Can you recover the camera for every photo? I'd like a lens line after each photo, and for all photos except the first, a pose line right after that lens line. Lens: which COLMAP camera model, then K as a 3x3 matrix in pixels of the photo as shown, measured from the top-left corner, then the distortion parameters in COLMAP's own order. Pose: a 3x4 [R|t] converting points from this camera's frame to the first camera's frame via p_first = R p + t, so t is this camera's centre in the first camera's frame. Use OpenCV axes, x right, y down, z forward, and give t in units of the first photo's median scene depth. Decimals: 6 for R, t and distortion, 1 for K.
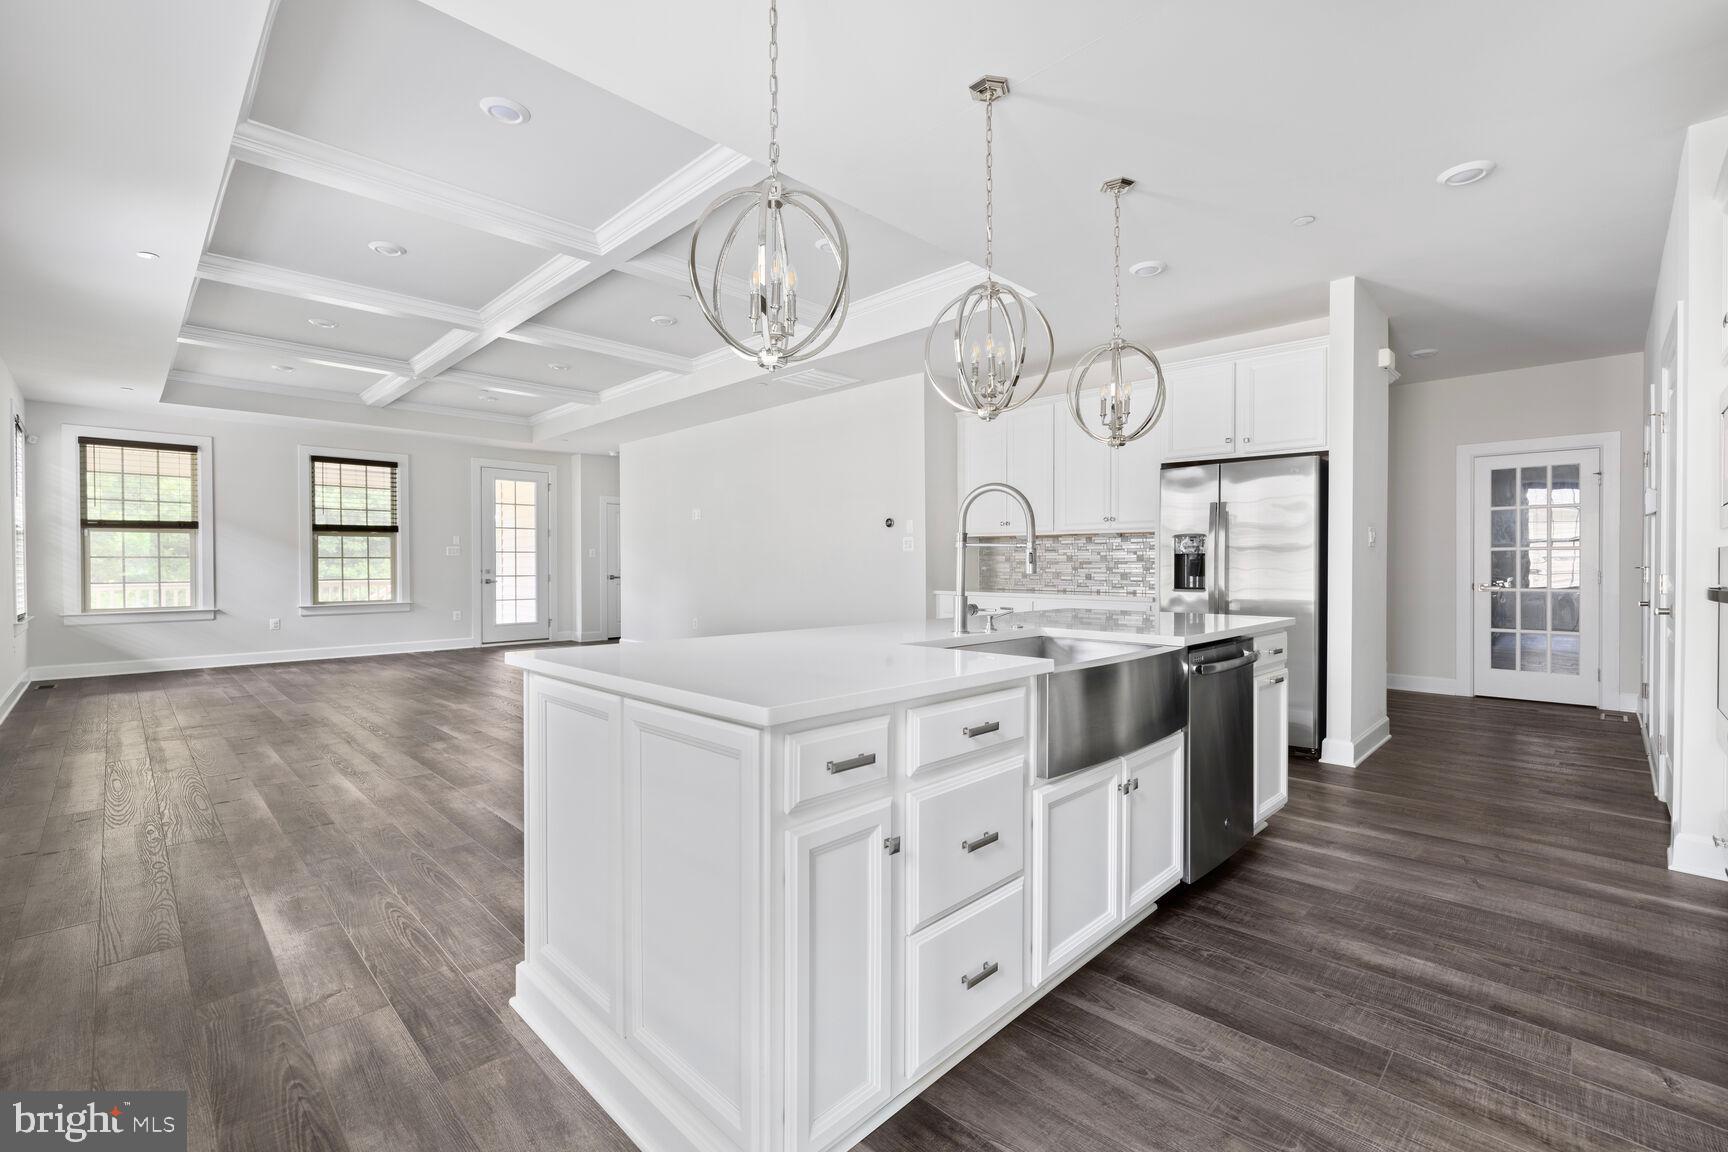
lens RADIAL K [[739.6, 0, 863.4], [0, 739.6, 566.7], [0, 0, 1]] dist [0.001380, -0.000027]
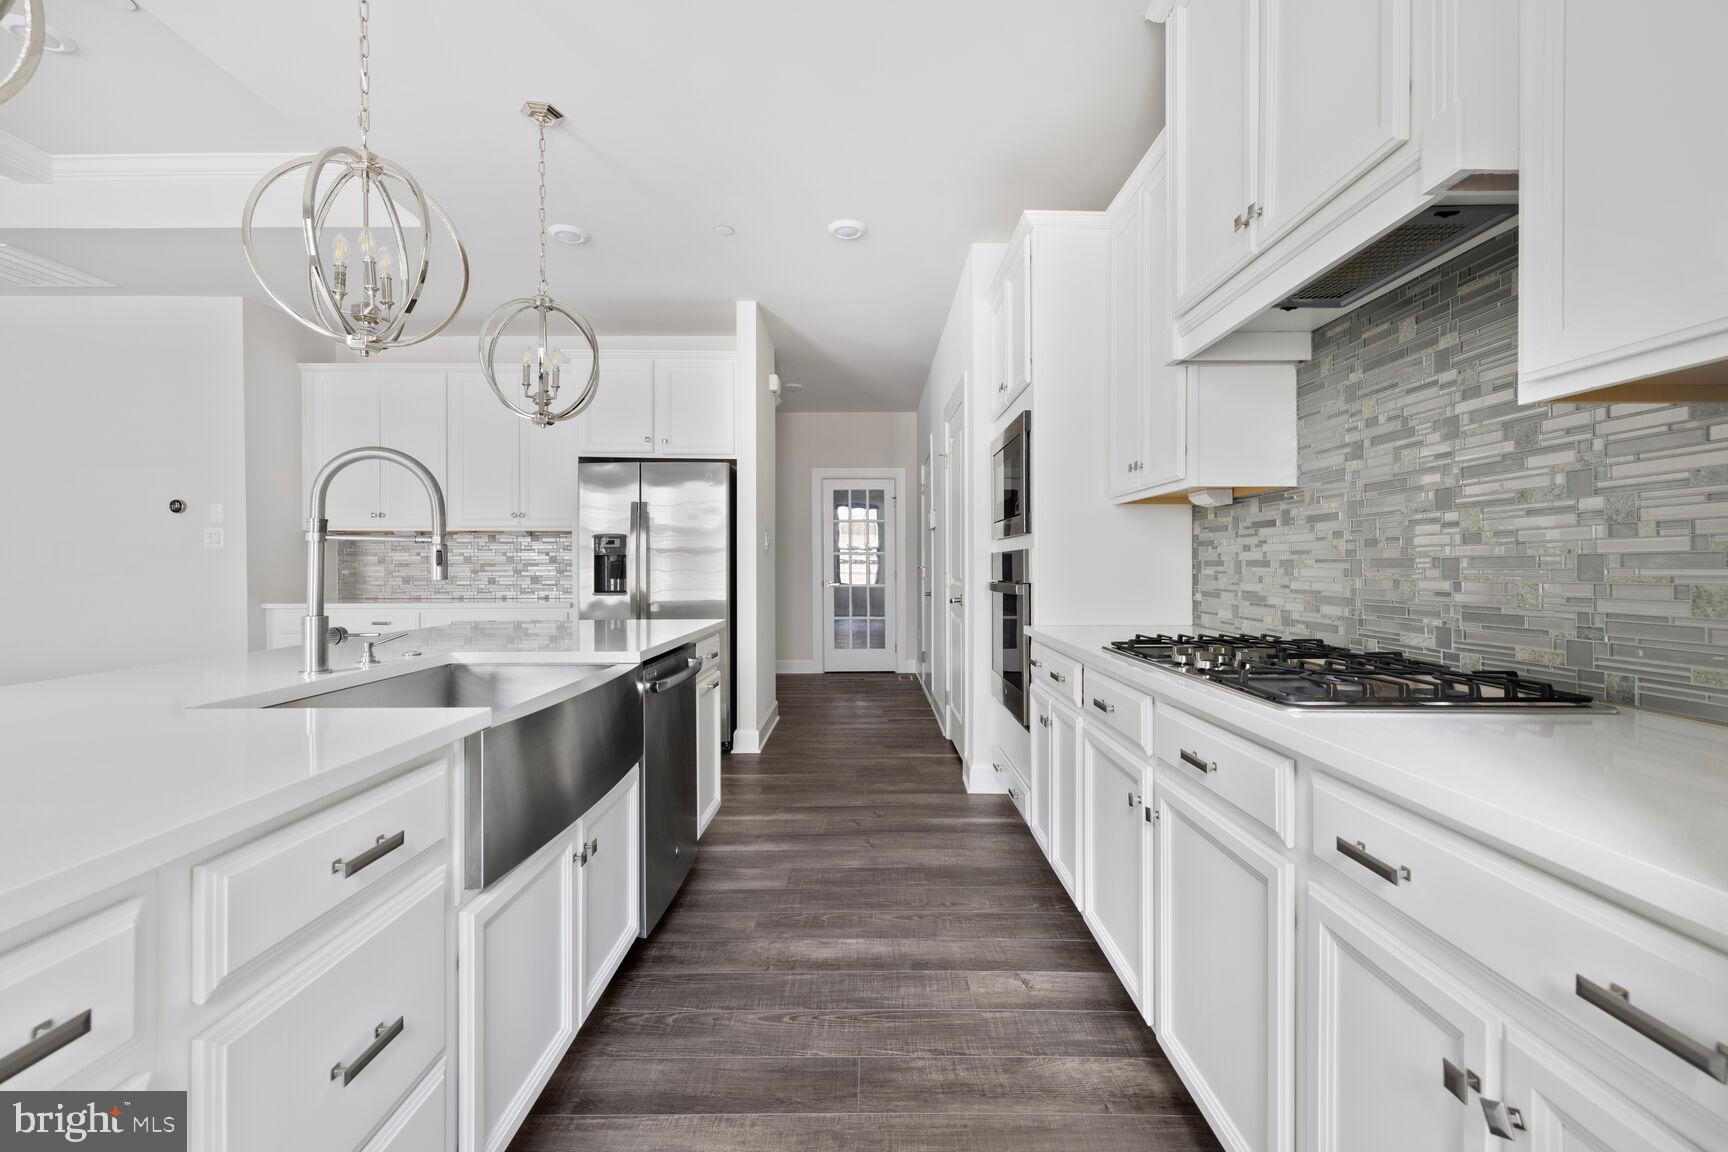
lens RADIAL K [[739.6, 0, 863.4], [0, 739.6, 566.7], [0, 0, 1]] dist [0.001380, -0.000027]
pose [[0.712377, -0.002755, 0.701792, 0.016399], [0.004656, 0.999989, -0.000801, -0.000893], [-0.701782, 0.003838, 0.712382, 0.180234]]
